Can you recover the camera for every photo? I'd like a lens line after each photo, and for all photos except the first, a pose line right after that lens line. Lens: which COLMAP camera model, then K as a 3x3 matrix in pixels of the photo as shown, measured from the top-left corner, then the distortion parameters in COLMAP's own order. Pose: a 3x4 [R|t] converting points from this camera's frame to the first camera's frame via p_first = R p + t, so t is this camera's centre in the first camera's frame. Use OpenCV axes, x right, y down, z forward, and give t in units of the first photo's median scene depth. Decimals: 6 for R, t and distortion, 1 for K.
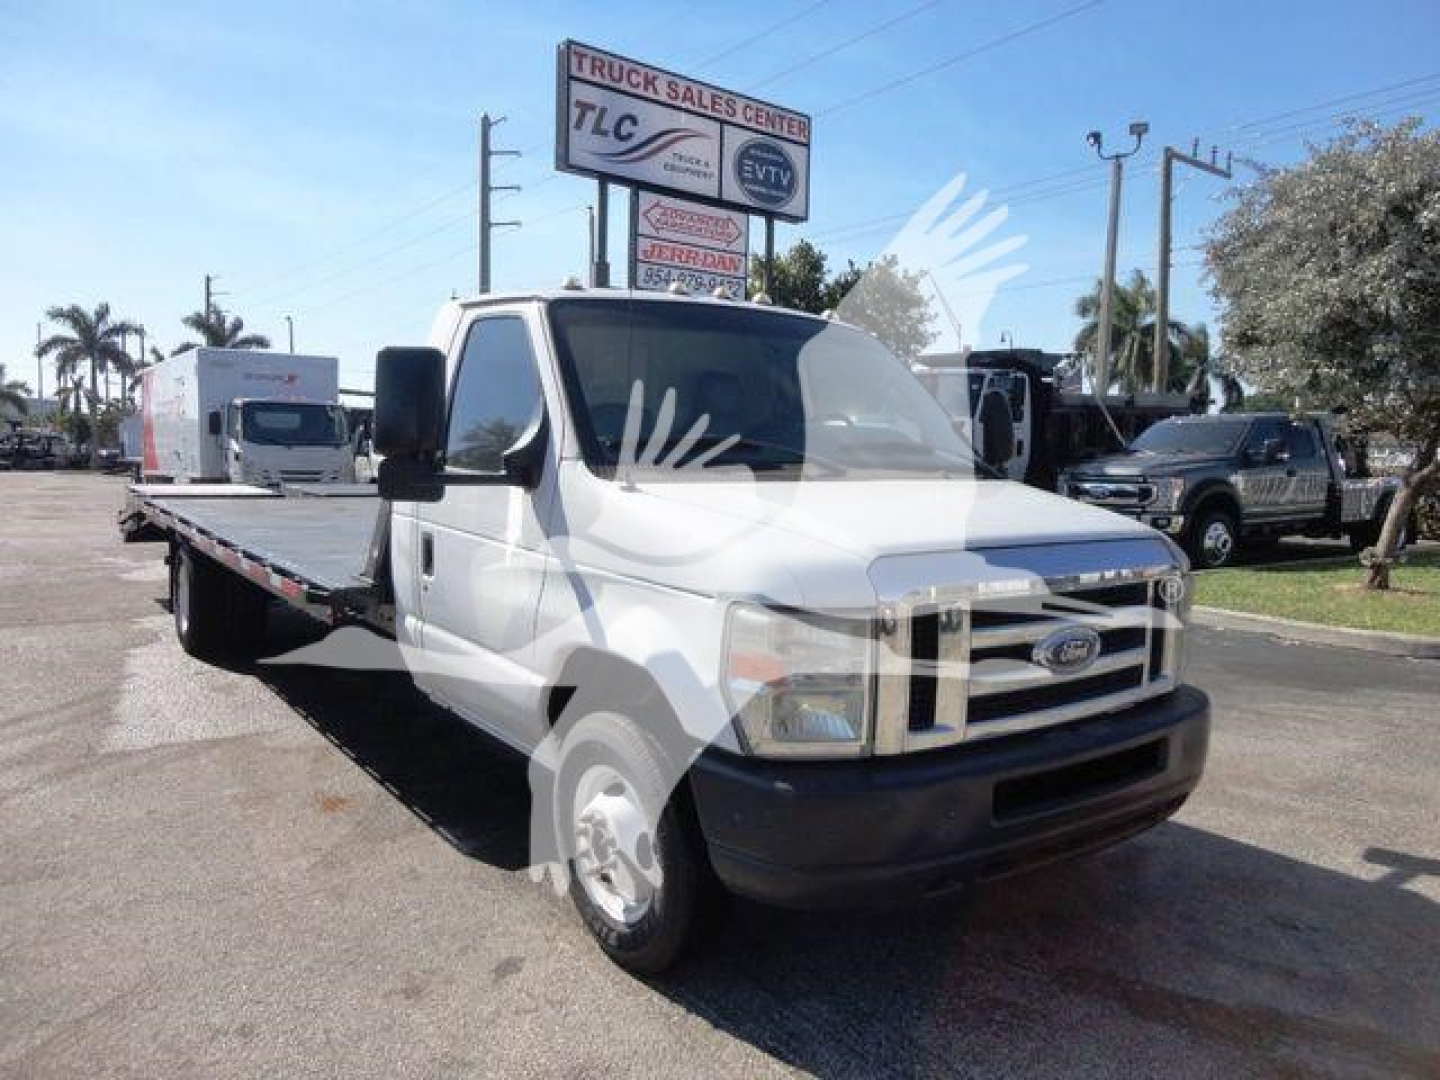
lens RADIAL K [[1034.2, 0, 731.4], [0, 1034.2, 547.0], [0, 0, 1]] dist [-0.016508, 0.002330]
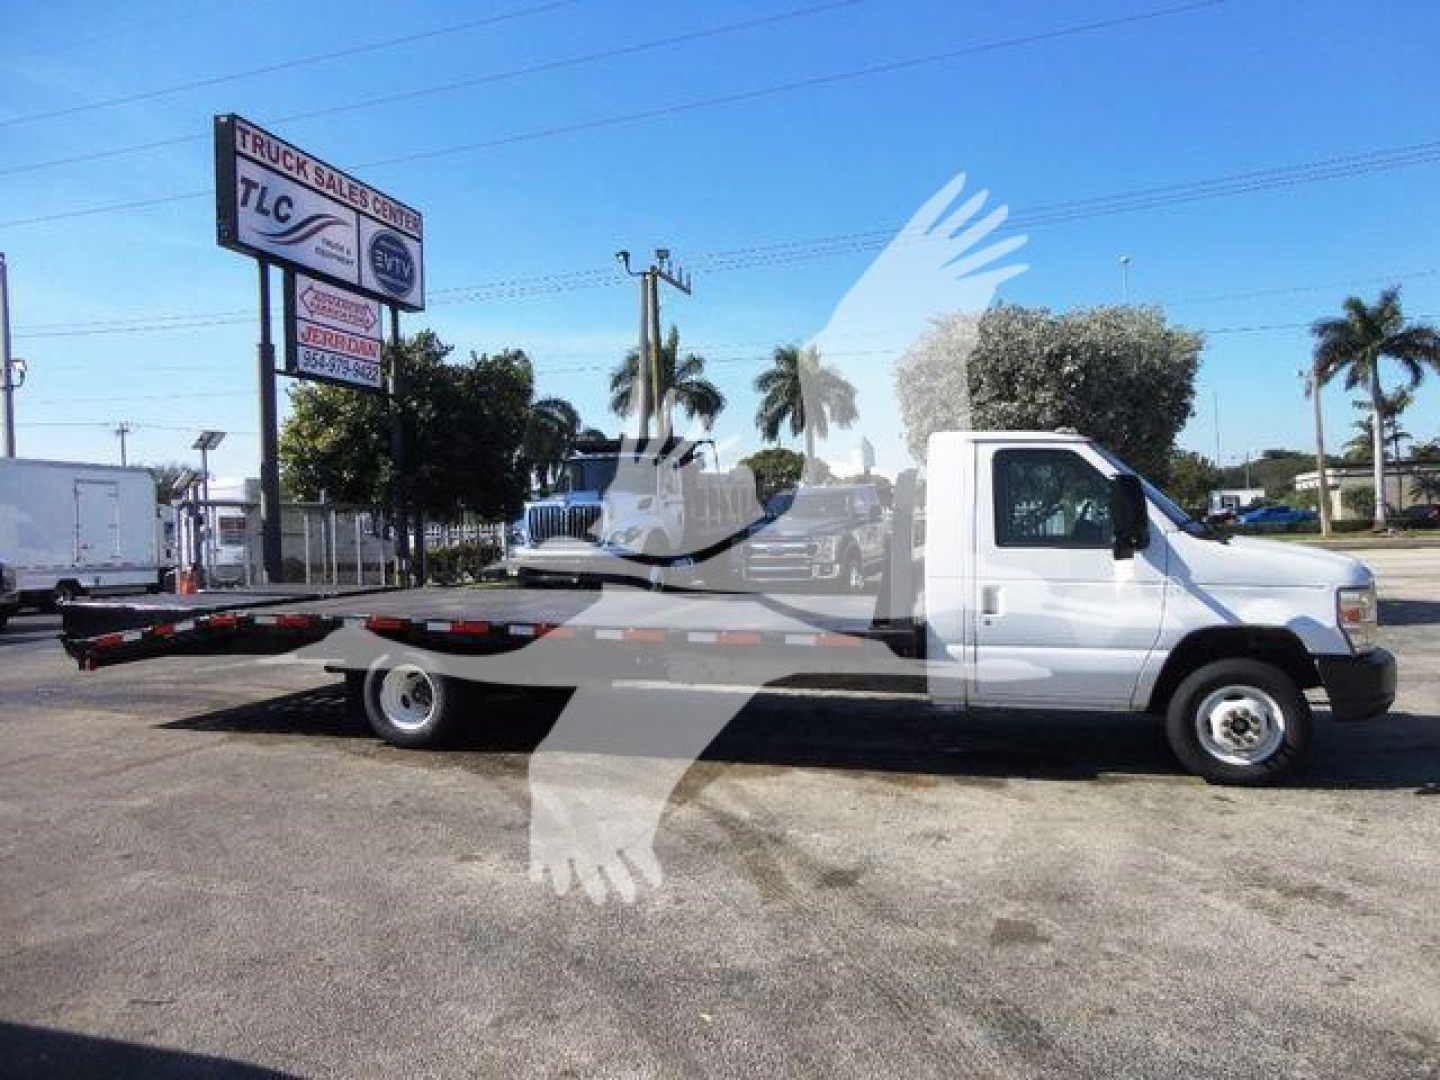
lens RADIAL K [[1044.4, 0, 739.3], [0, 1044.4, 521.3], [0, 0, 1]] dist [0.002682, -0.000612]
pose [[0.804696, -0.043122, 0.592119, -0.340782], [0.097488, 0.993418, -0.060139, -0.011785], [-0.585629, 0.106118, 0.803603, -0.013455]]
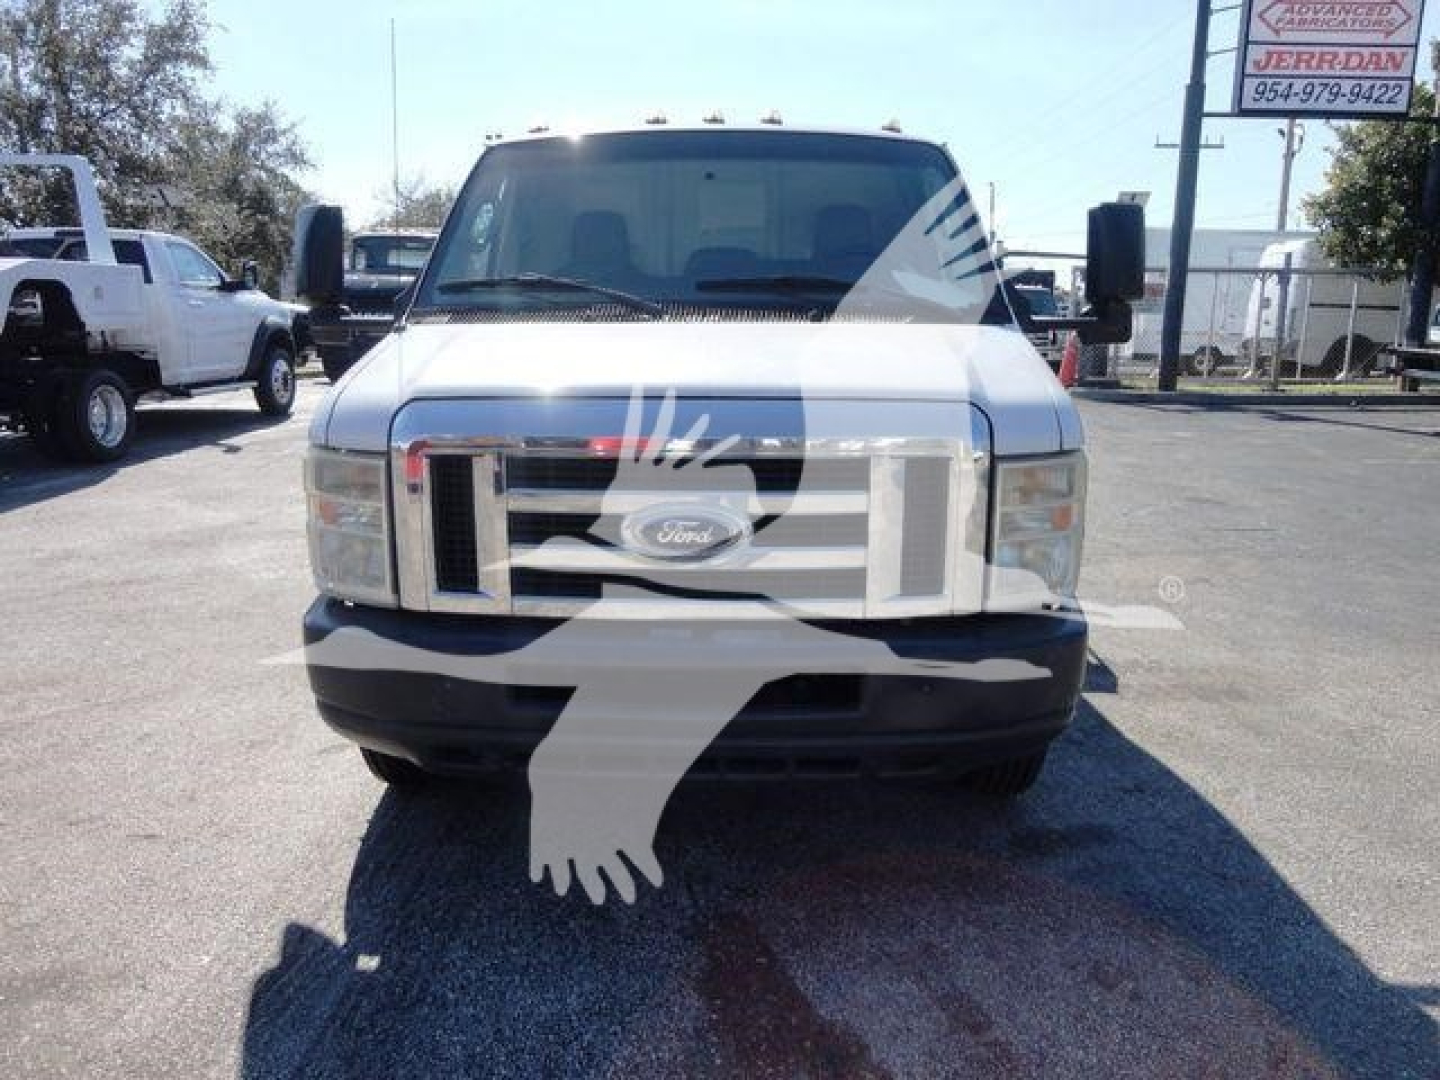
lens RADIAL K [[1034.2, 0, 731.4], [0, 1034.2, 547.0], [0, 0, 1]] dist [-0.016508, 0.002330]
pose [[0.785235, 0.118111, -0.607829, 0.131040], [-0.039617, 0.989211, 0.141040, -0.000676], [0.617929, -0.086669, 0.781442, 0.060470]]
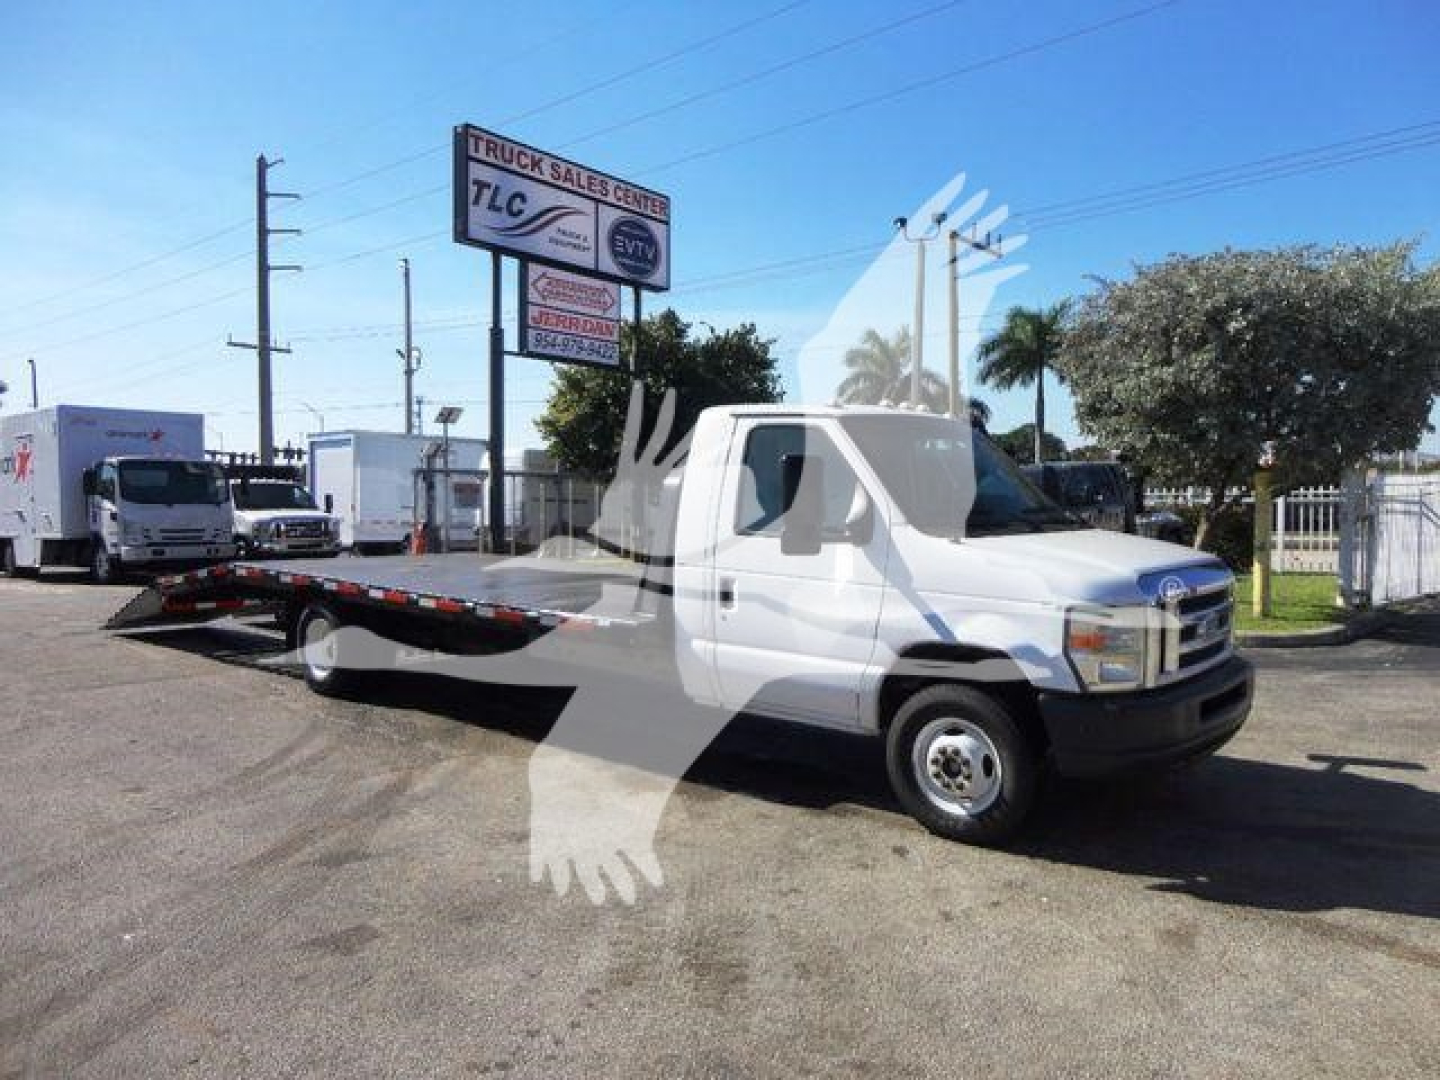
lens RADIAL K [[1039.4, 0, 724.0], [0, 1039.4, 537.8], [0, 0, 1]] dist [-0.010008, 0.005558]
pose [[0.974877, -0.026424, 0.221172, -0.135101], [0.037529, 0.998229, -0.046157, -0.000628], [-0.219560, 0.053298, 0.974142, -0.083453]]
